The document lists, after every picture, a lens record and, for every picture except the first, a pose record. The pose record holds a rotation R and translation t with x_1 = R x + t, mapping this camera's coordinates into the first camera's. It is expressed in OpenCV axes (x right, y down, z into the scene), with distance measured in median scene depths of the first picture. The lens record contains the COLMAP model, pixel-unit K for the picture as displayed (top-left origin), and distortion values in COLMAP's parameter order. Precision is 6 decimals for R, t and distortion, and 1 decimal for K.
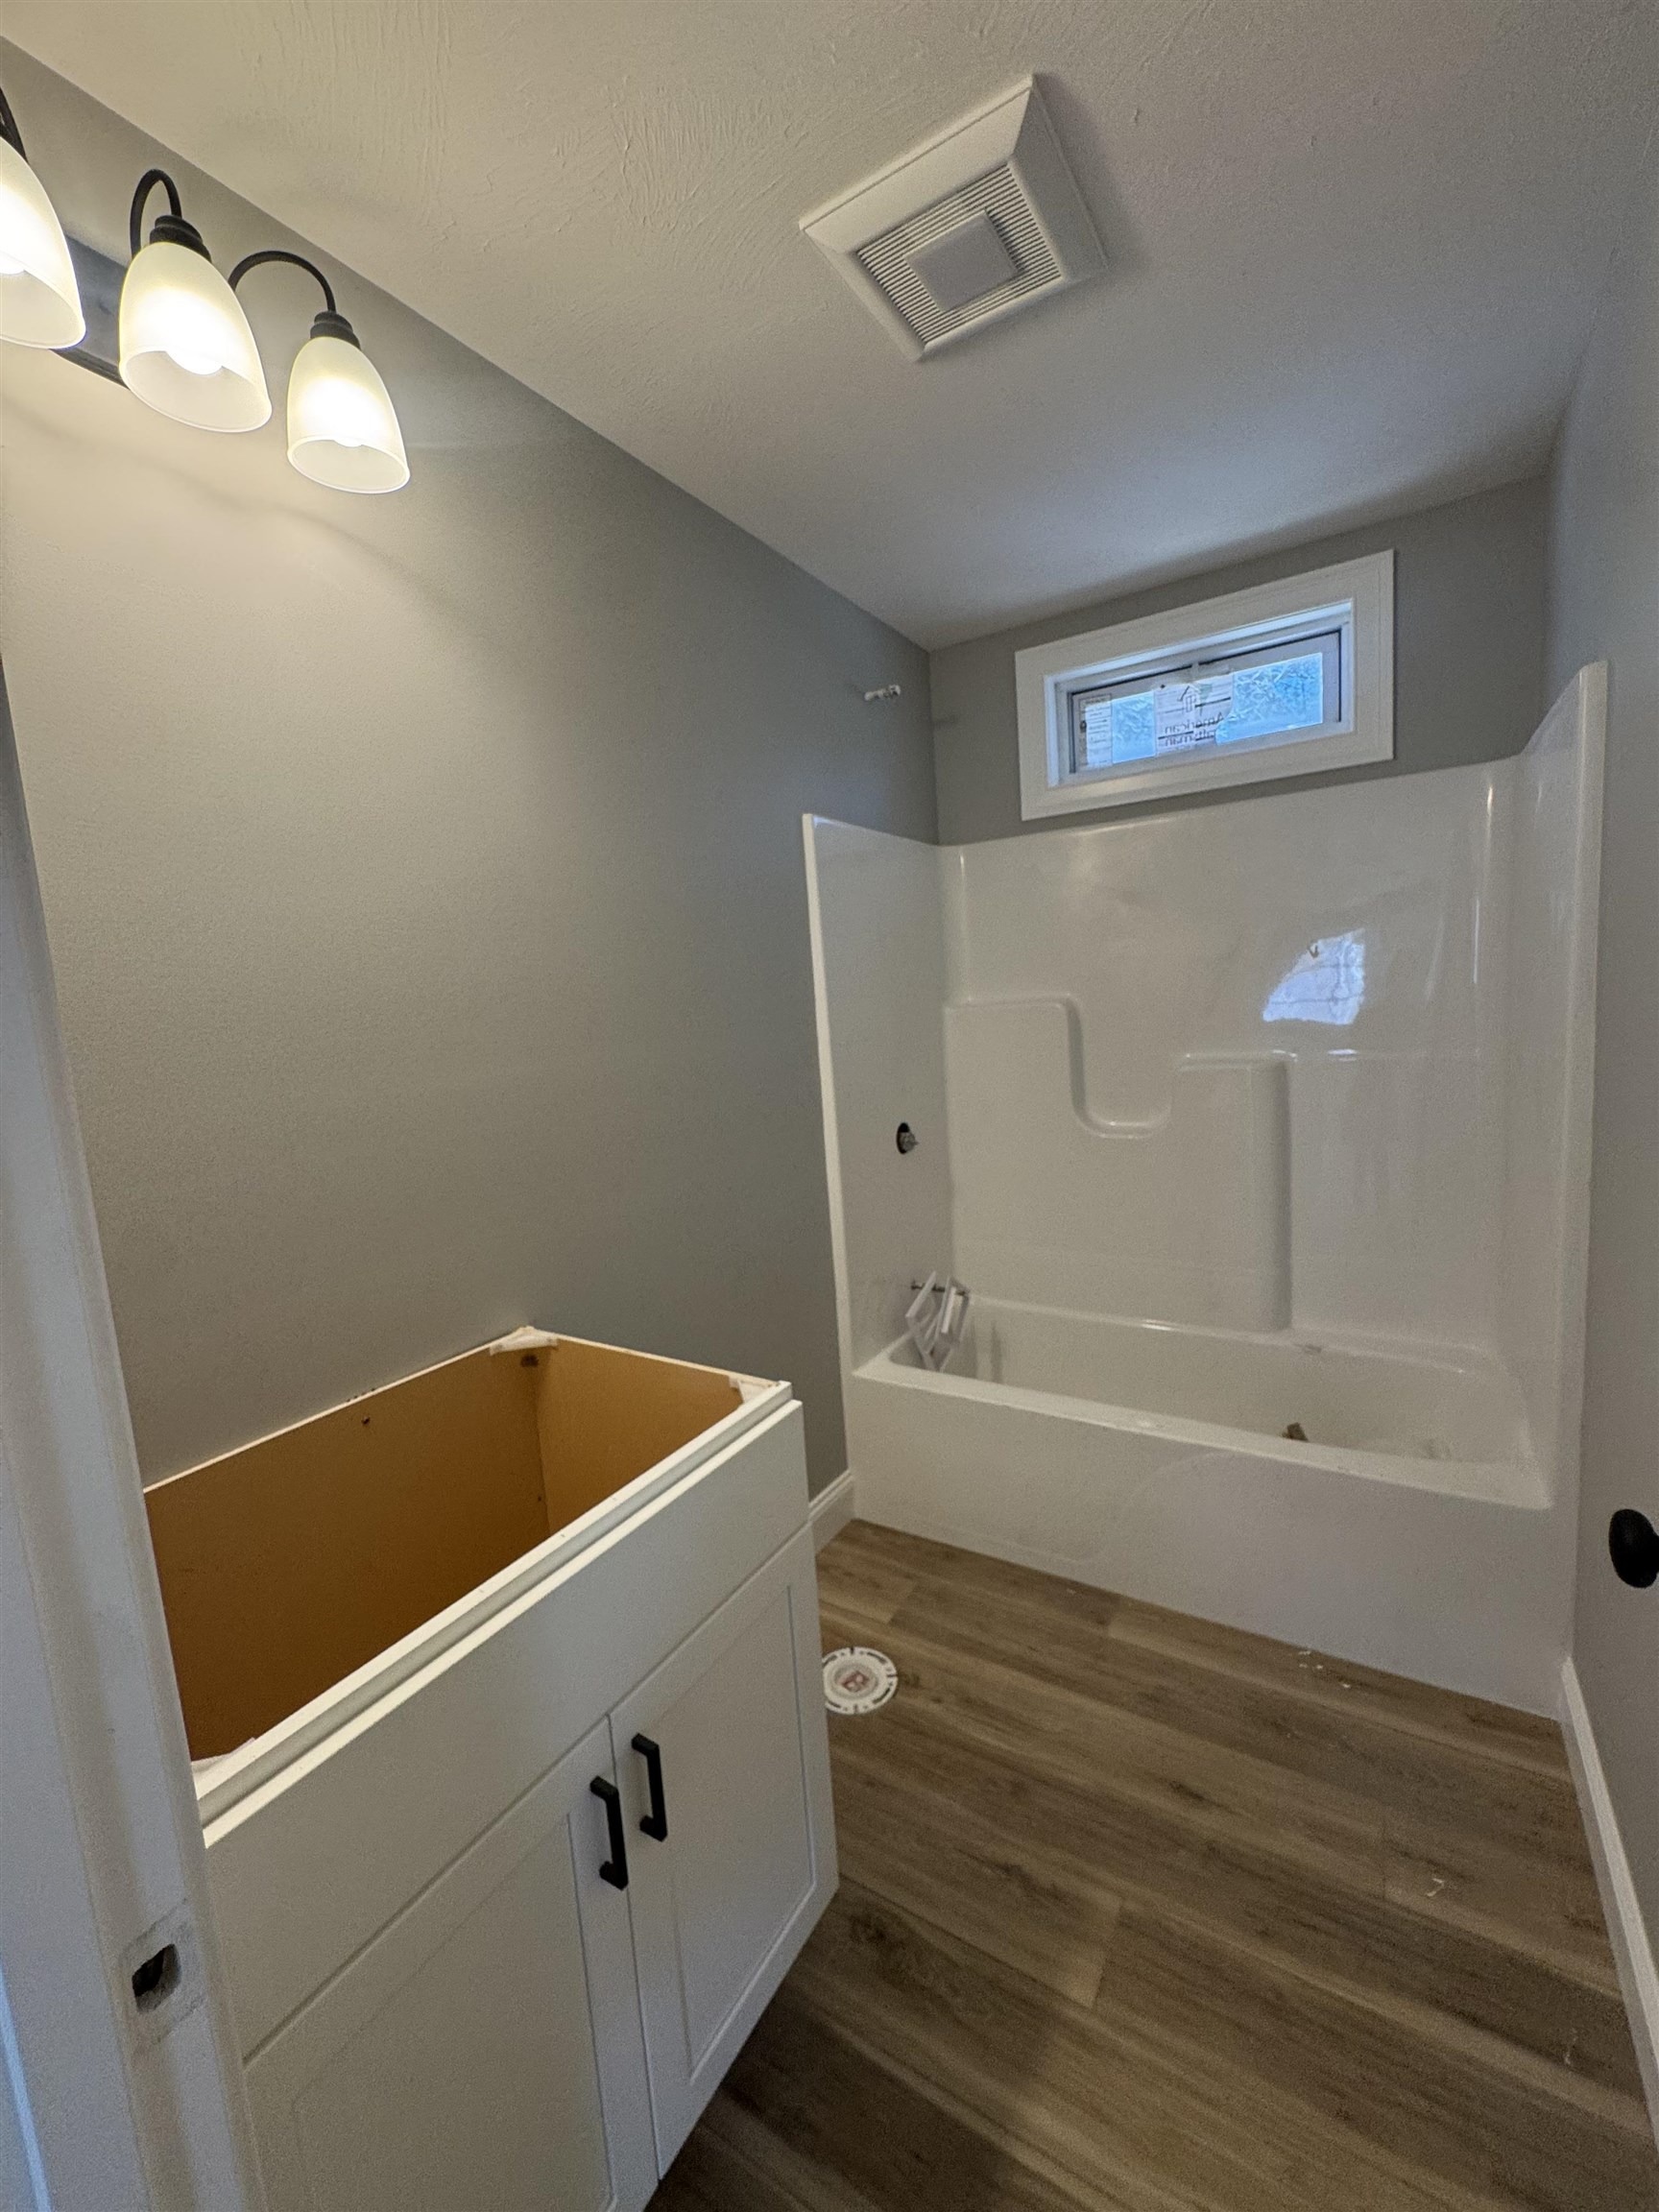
lens RADIAL K [[886.4, 0, 838.7], [0, 886.4, 1102.9], [0, 0, 1]] dist [-0.002270, 0.001098]
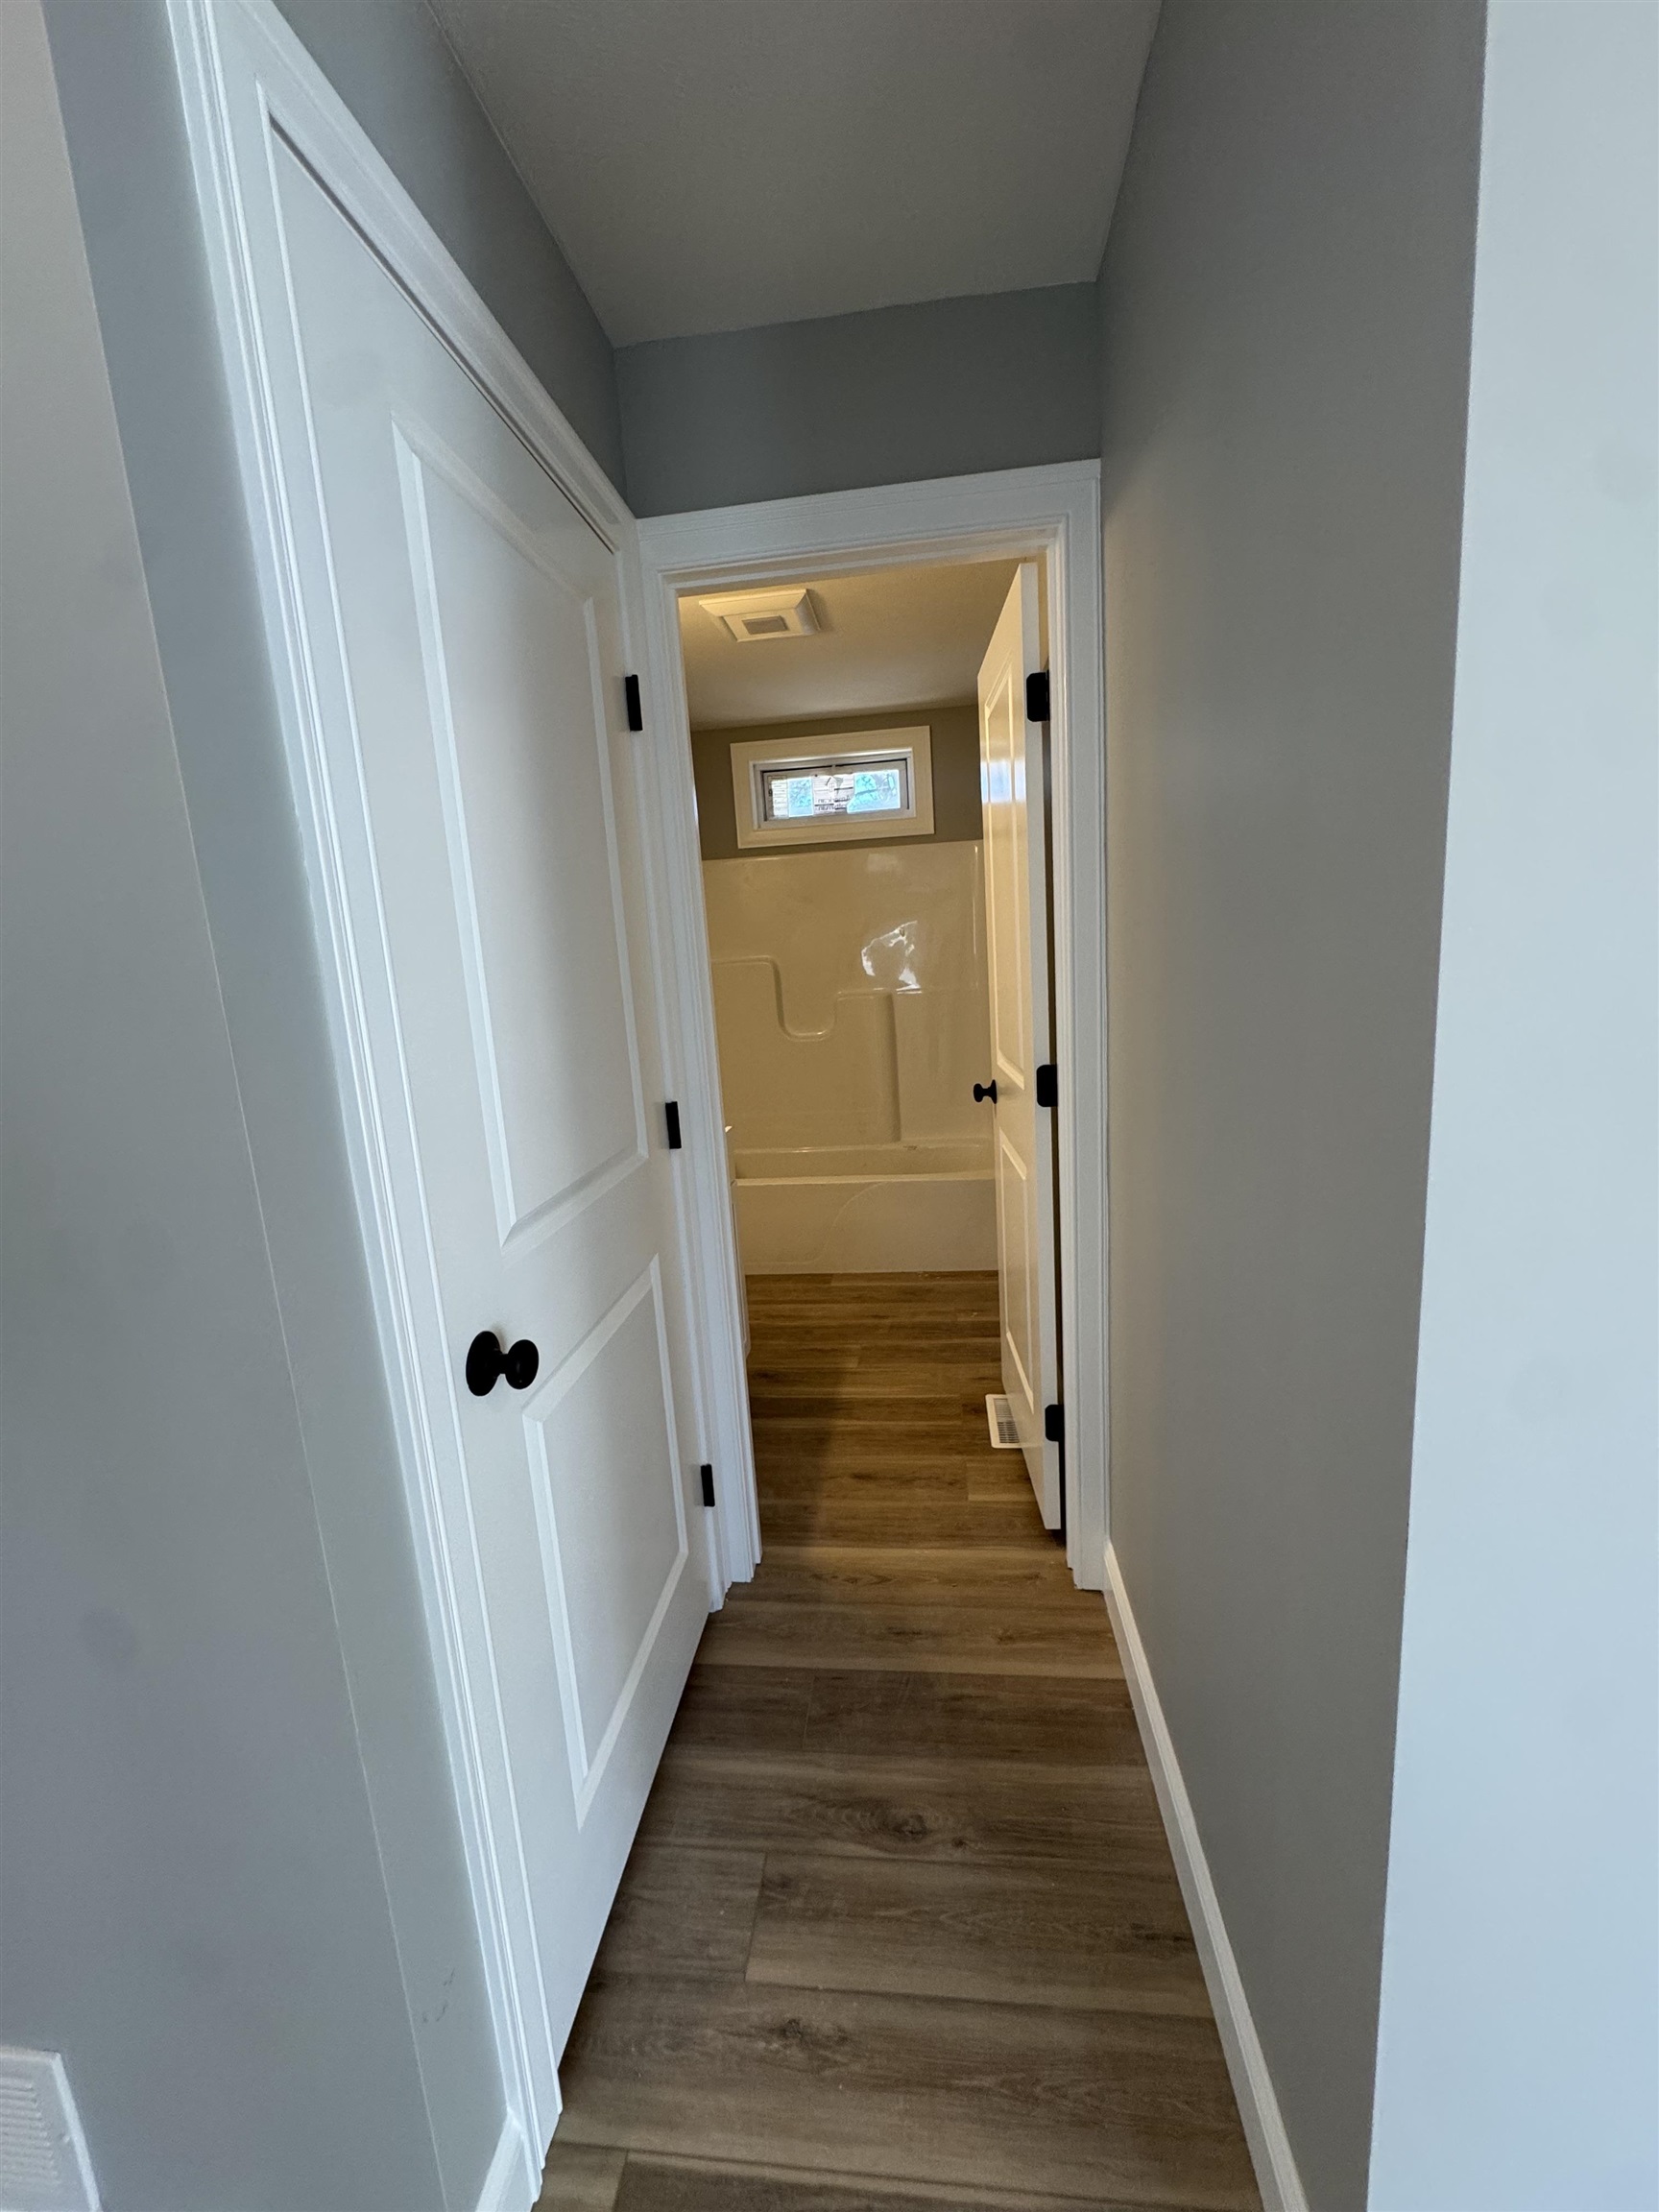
lens RADIAL K [[886.4, 0, 827.0], [0, 886.4, 1102.6], [0, 0, 1]] dist [-0.002270, 0.001098]
pose [[0.906851, -0.064806, 0.416439, -0.462555], [0.053508, 0.997815, 0.038760, 0.117984], [-0.418040, -0.012867, 0.908337, -0.716675]]
